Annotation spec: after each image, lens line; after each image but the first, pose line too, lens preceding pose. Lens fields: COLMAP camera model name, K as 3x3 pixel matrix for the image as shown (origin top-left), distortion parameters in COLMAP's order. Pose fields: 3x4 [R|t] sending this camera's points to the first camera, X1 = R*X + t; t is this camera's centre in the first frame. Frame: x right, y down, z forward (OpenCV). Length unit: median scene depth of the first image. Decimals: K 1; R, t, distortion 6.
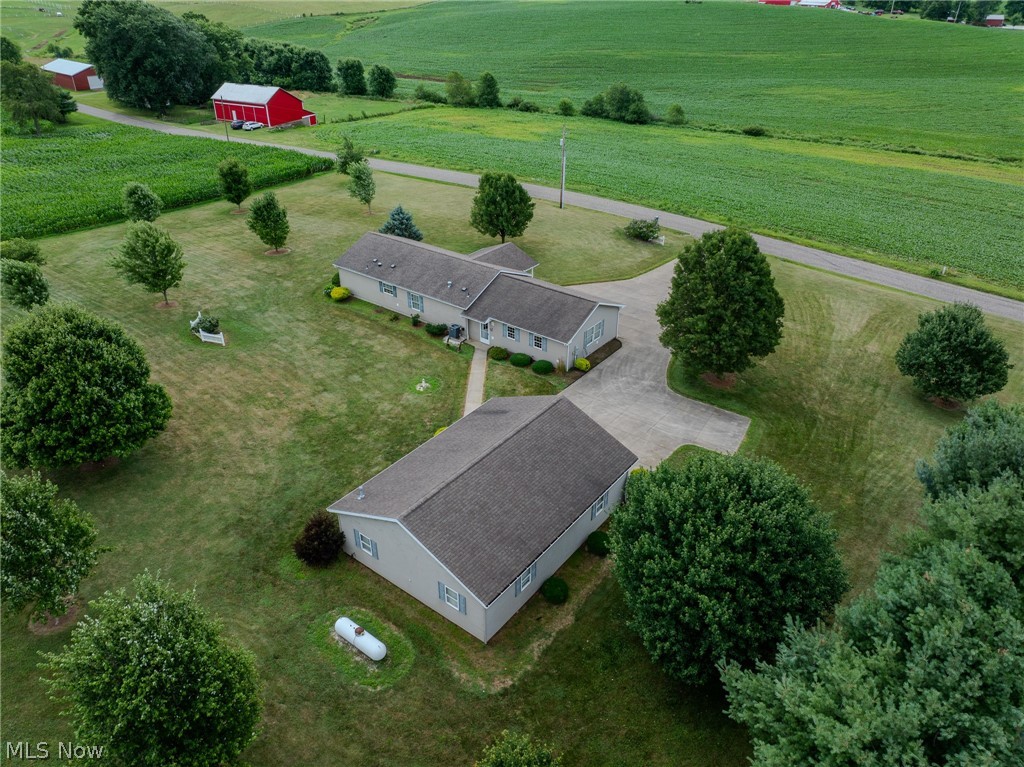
lens RADIAL K [[725.6, 0, 512.0], [0, 725.6, 383.5], [0, 0, 1]] dist [-0.010403, 0.001862]
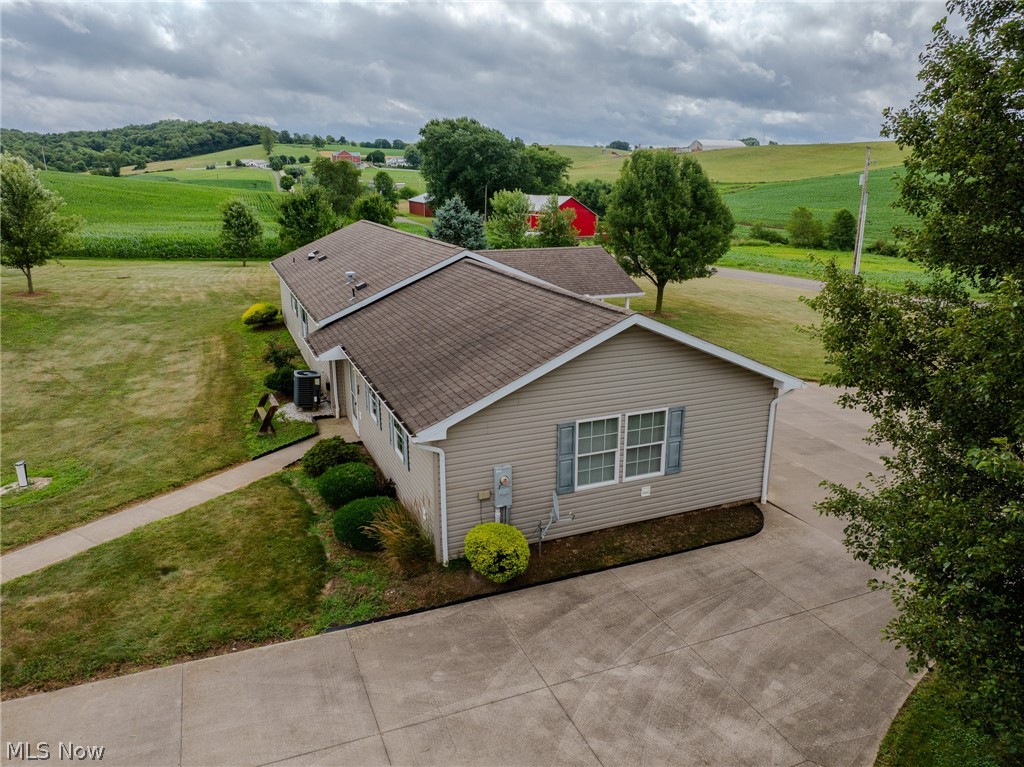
lens RADIAL K [[725.6, 0, 512.0], [0, 725.6, 383.5], [0, 0, 1]] dist [-0.010403, 0.001862]
pose [[0.869039, 0.142016, -0.473923, 0.054999], [-0.252600, 0.951017, -0.178214, -0.009812], [0.425399, 0.274587, 0.862344, 0.211314]]
